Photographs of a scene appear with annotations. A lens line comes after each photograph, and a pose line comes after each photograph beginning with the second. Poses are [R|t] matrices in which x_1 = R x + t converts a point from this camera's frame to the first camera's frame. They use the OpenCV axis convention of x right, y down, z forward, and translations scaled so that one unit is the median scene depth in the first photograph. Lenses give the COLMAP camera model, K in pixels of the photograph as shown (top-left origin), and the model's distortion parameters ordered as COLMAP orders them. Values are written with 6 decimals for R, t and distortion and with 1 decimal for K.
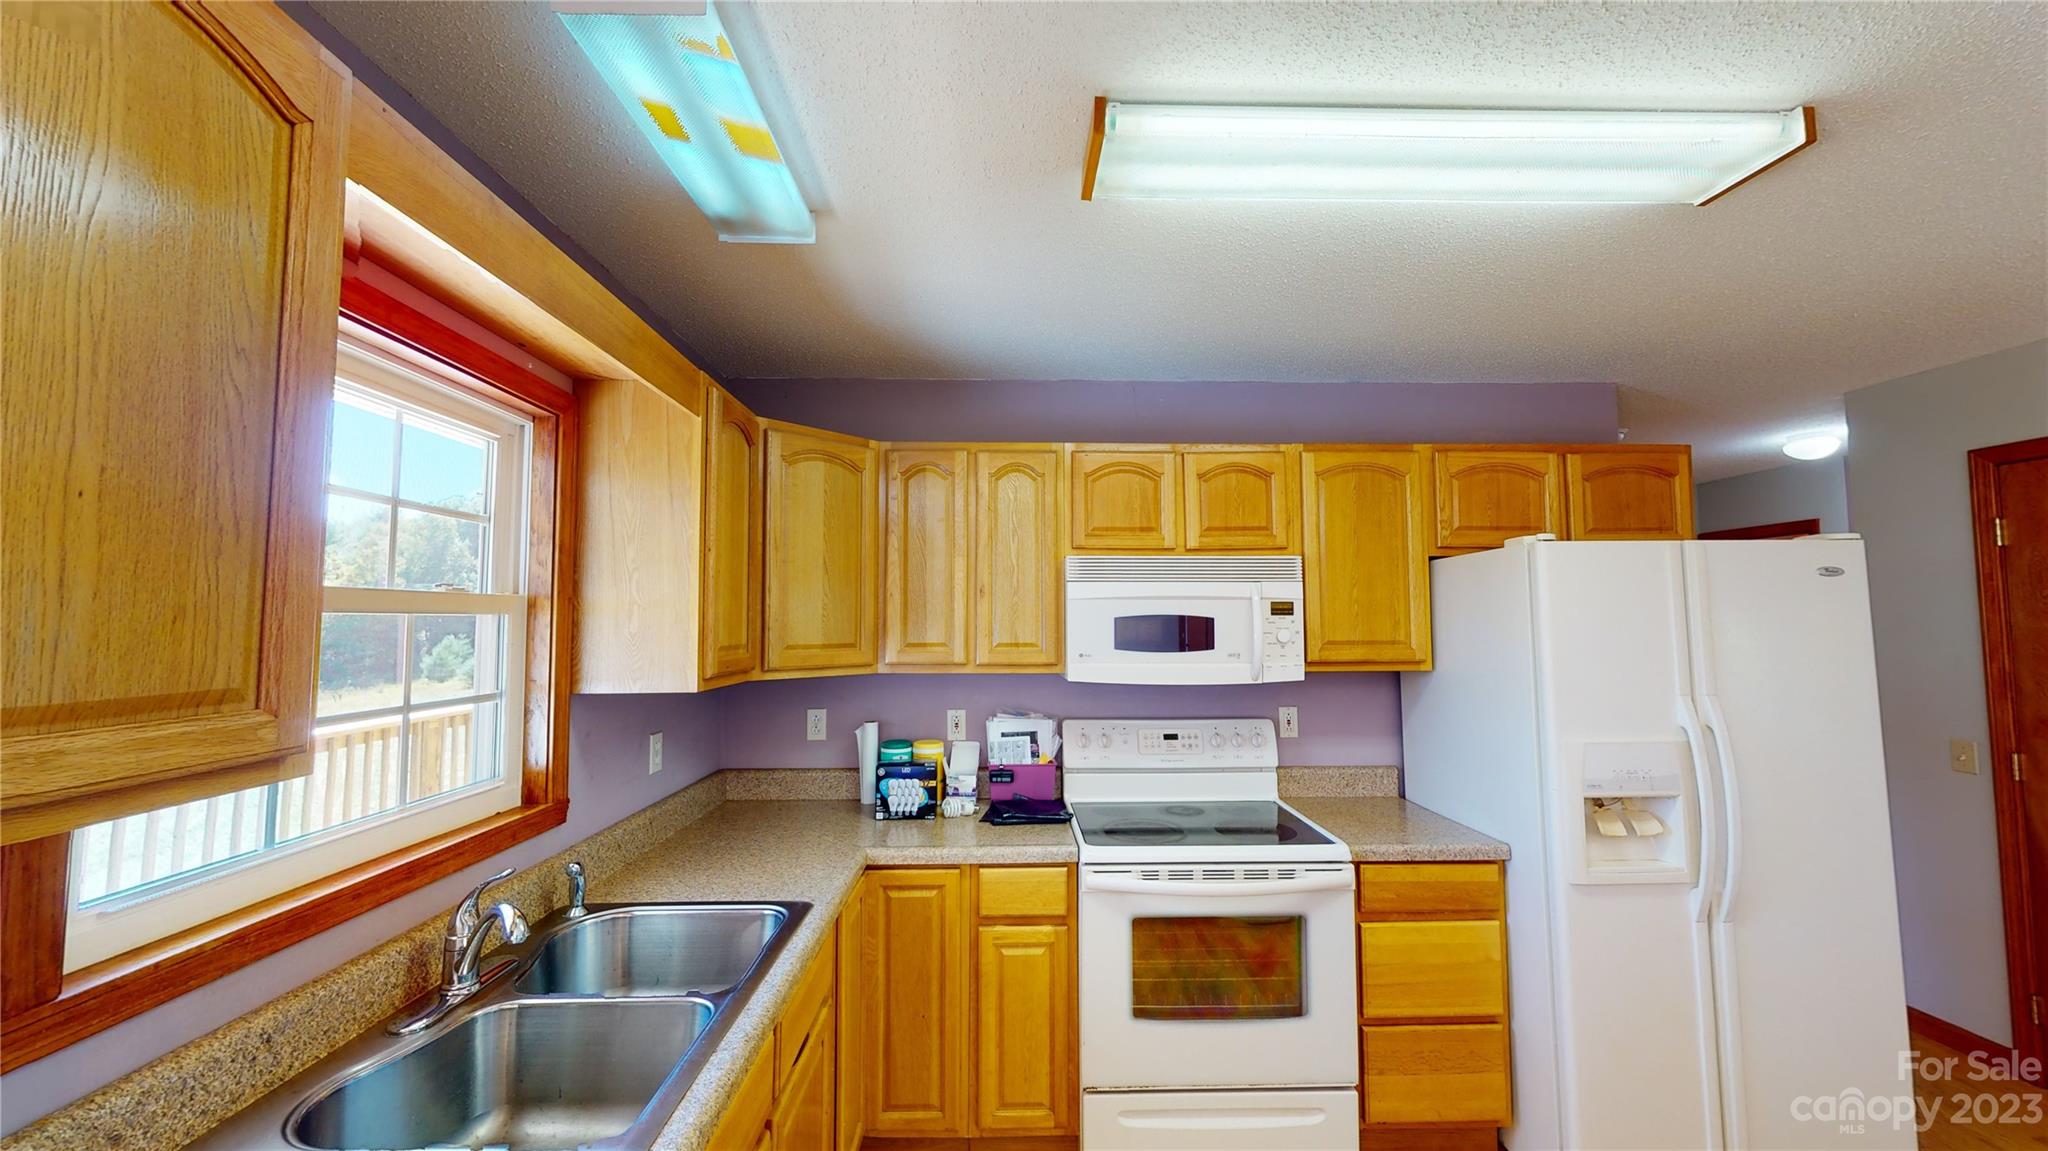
lens RADIAL K [[756.7, 0, 1024.0], [0, 756.7, 575.5], [0, 0, 1]] dist [0.000852, 0.000028]
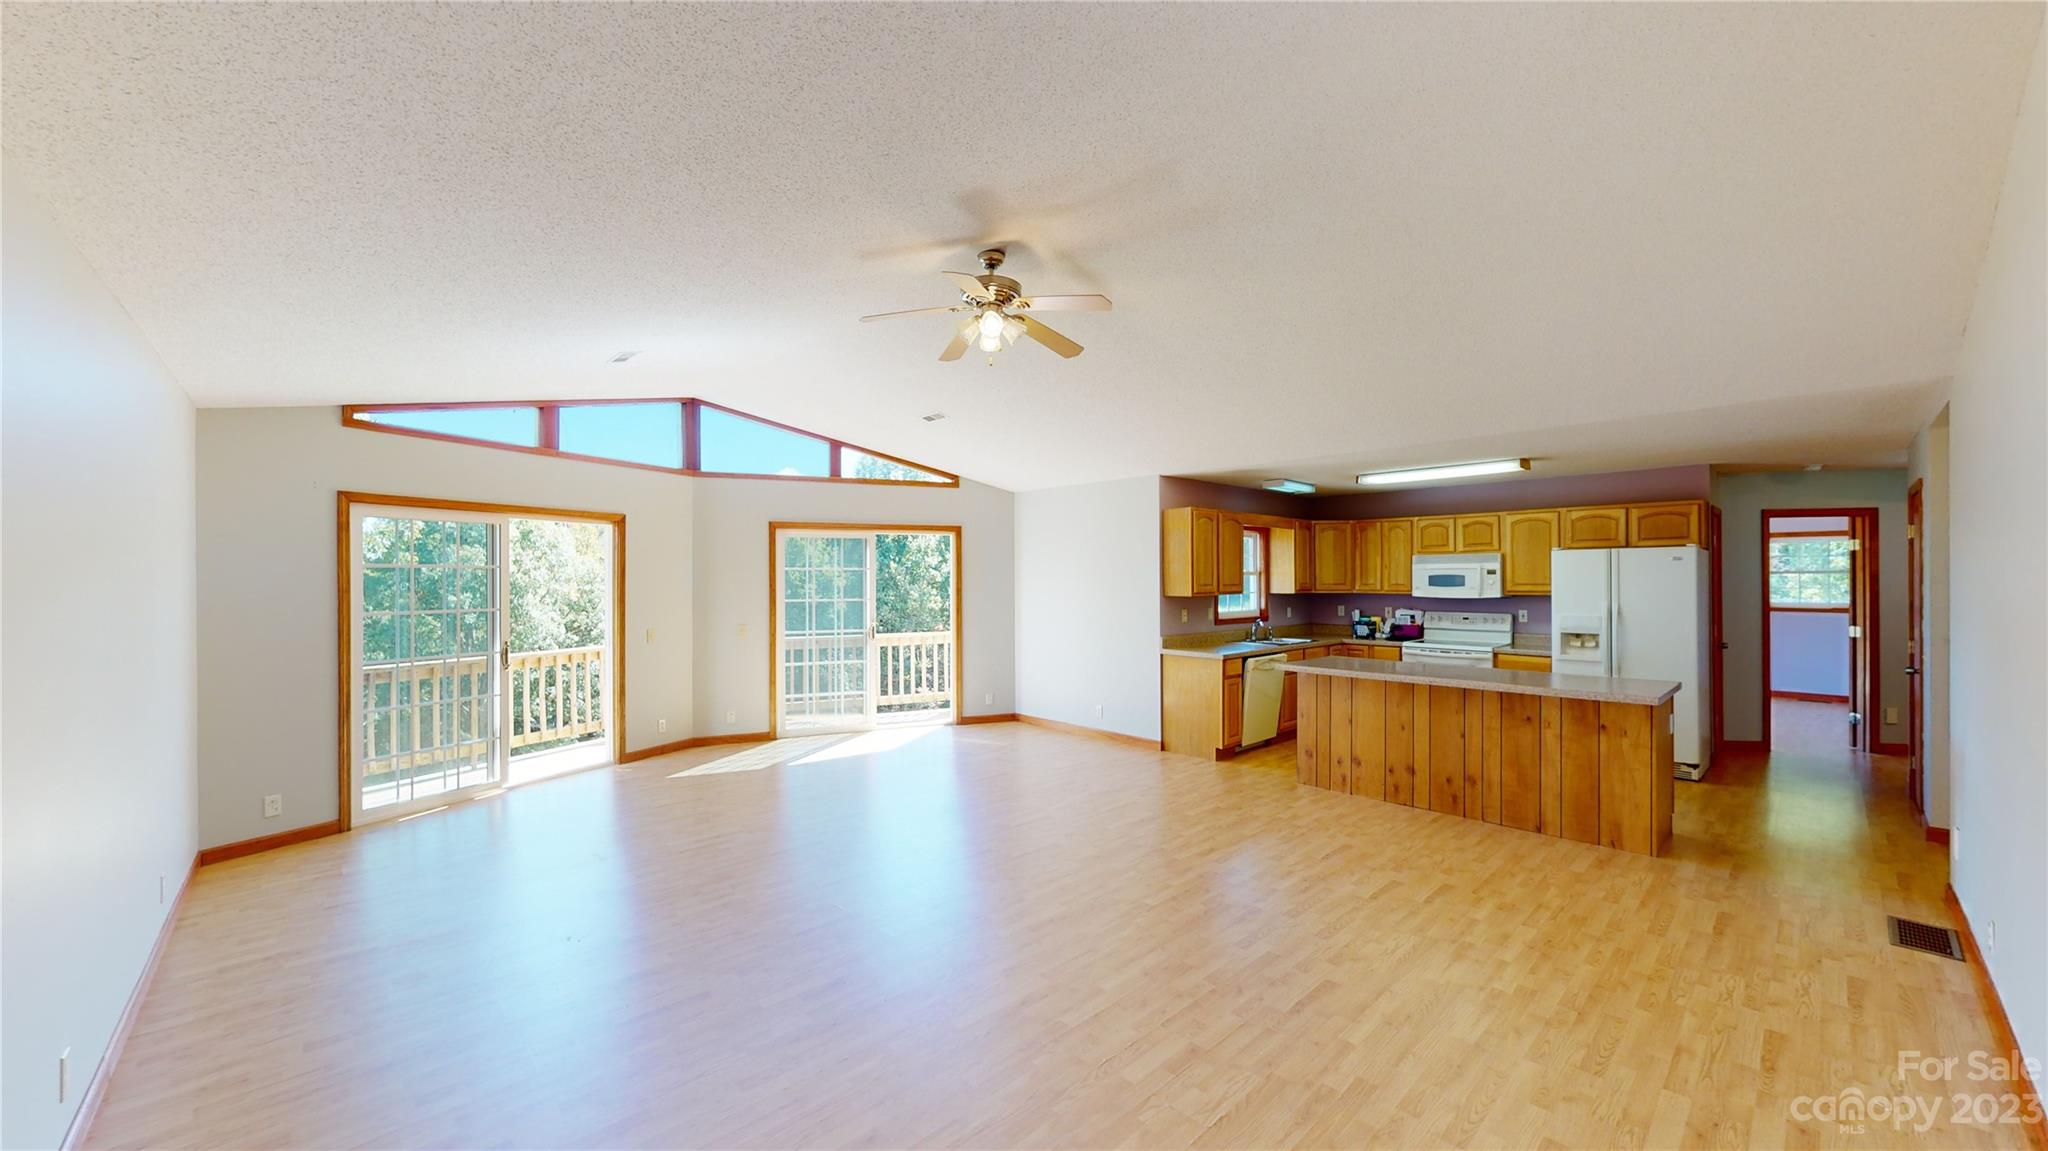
lens RADIAL K [[756.7, 0, 1024.0], [0, 756.7, 575.5], [0, 0, 1]] dist [0.000852, 0.000028]
pose [[0.661165, -0.003671, -0.750232, 1.315585], [0.051242, 0.997874, 0.040275, -0.149547], [0.748489, -0.065072, 0.659947, -2.208359]]
